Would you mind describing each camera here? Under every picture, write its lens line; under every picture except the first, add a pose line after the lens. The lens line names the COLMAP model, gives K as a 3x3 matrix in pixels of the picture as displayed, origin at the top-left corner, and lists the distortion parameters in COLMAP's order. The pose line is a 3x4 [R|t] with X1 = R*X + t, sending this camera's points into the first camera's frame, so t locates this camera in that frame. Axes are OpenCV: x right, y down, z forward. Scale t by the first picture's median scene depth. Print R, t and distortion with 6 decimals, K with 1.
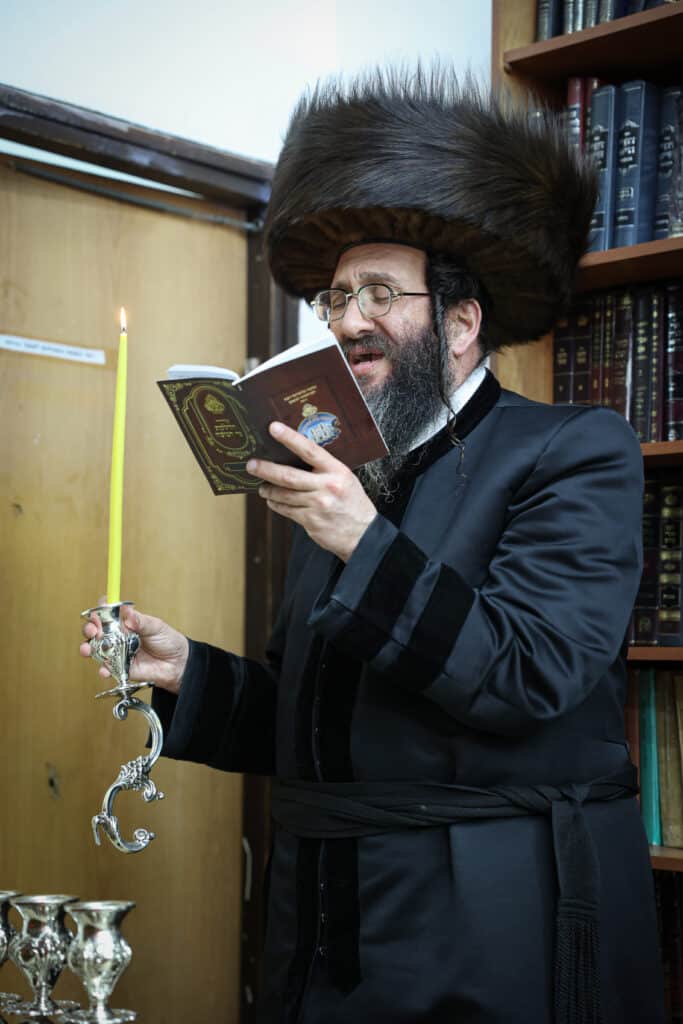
lens RADIAL K [[1802.0, 0, 343.2], [0, 1802.0, 517.5], [0, 0, 1]] dist [0.215409, 0.000000]
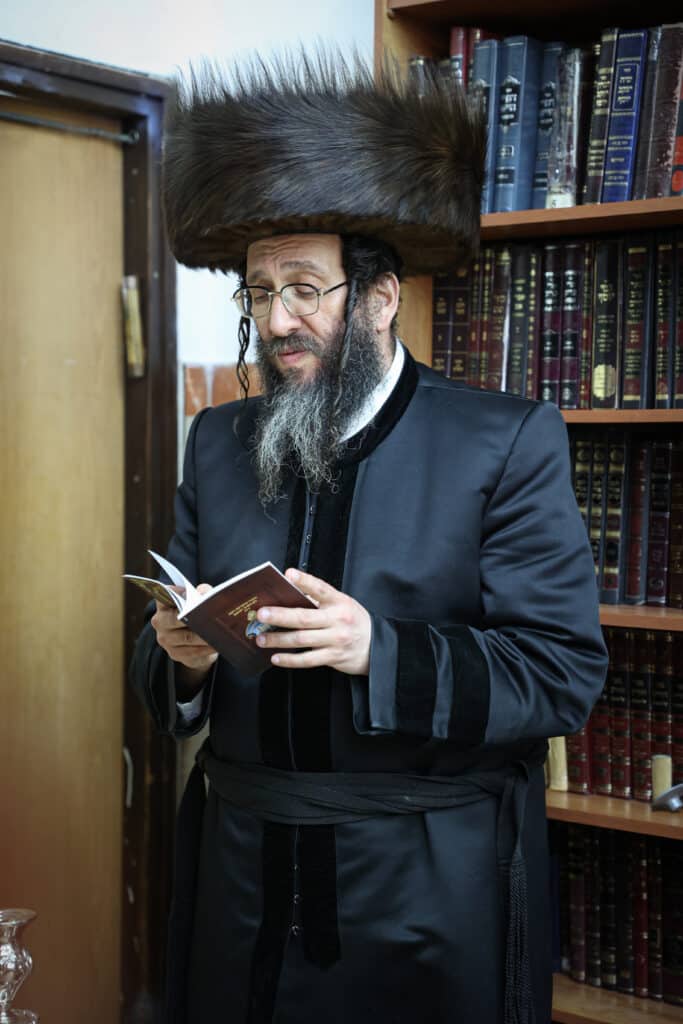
lens RADIAL K [[1802.0, 0, 339.4], [0, 1802.0, 510.2], [0, 0, 1]] dist [0.215409, 0.000000]
pose [[0.997005, -0.000236, 0.077336, -0.015237], [-0.009248, 0.992456, 0.122249, -0.102279], [-0.076781, -0.122598, 0.989482, -0.014194]]
